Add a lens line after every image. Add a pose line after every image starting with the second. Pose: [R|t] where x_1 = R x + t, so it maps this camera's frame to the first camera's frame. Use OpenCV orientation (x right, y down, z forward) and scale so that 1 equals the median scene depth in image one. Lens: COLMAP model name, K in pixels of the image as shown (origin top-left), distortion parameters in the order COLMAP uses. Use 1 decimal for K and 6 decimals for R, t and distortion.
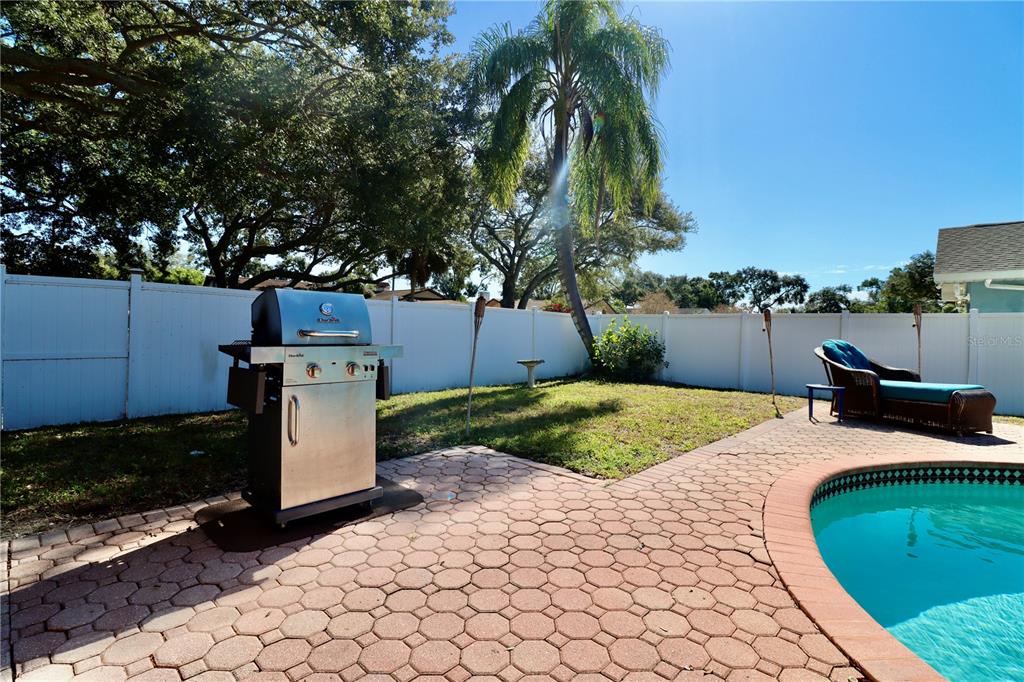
lens RADIAL K [[474.0, 0, 516.9], [0, 474.0, 328.4], [0, 0, 1]] dist [-0.000198, -0.012684]
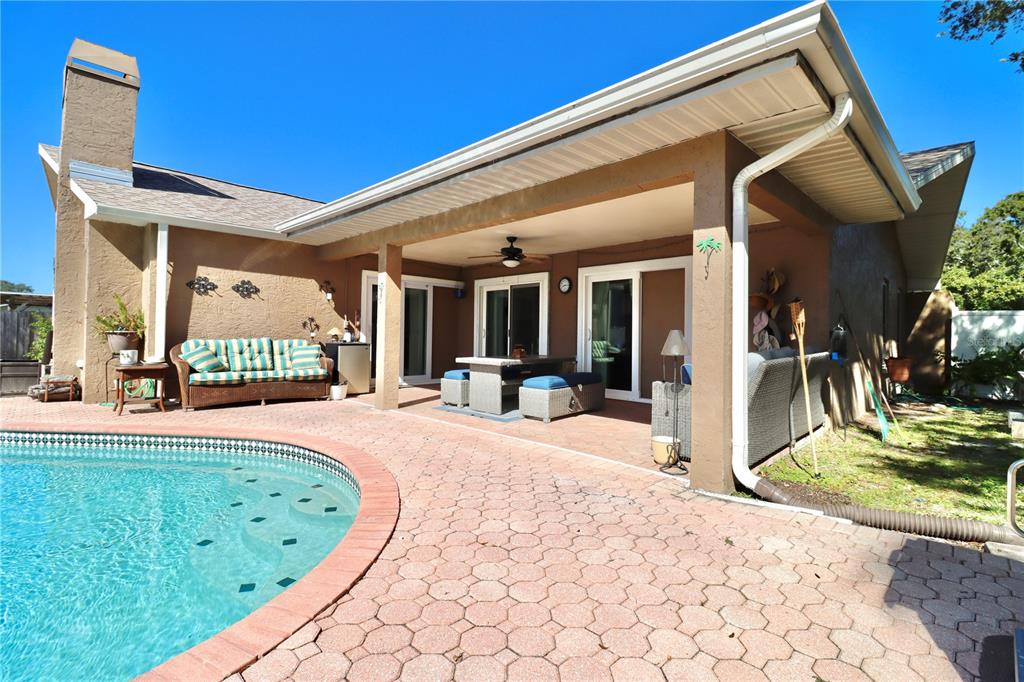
lens RADIAL K [[474.0, 0, 516.9], [0, 474.0, 328.4], [0, 0, 1]] dist [-0.000198, -0.012684]
pose [[-0.999576, -0.028070, 0.007684, 0.153216], [-0.028216, 0.999410, -0.019600, 0.009195], [-0.007130, -0.019809, -0.999778, 1.352360]]
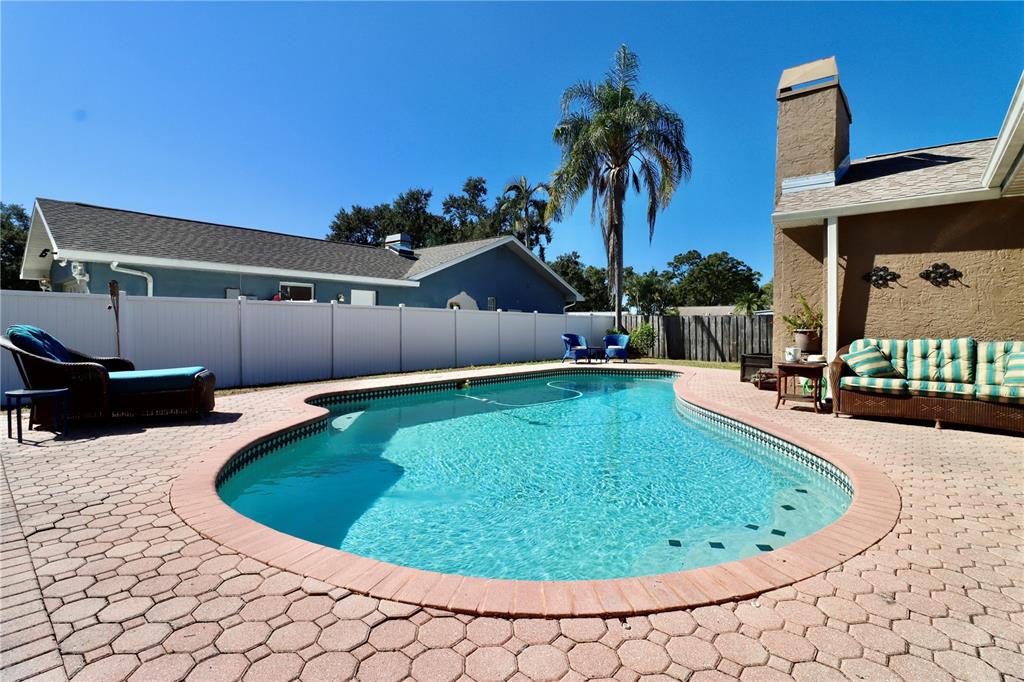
lens RADIAL K [[474.0, 0, 516.9], [0, 474.0, 328.4], [0, 0, 1]] dist [-0.000198, -0.012684]
pose [[-0.072542, -0.022011, 0.997122, -0.199343], [-0.018474, 0.999615, 0.020722, 0.002678], [-0.997194, -0.016917, -0.072921, 0.677274]]
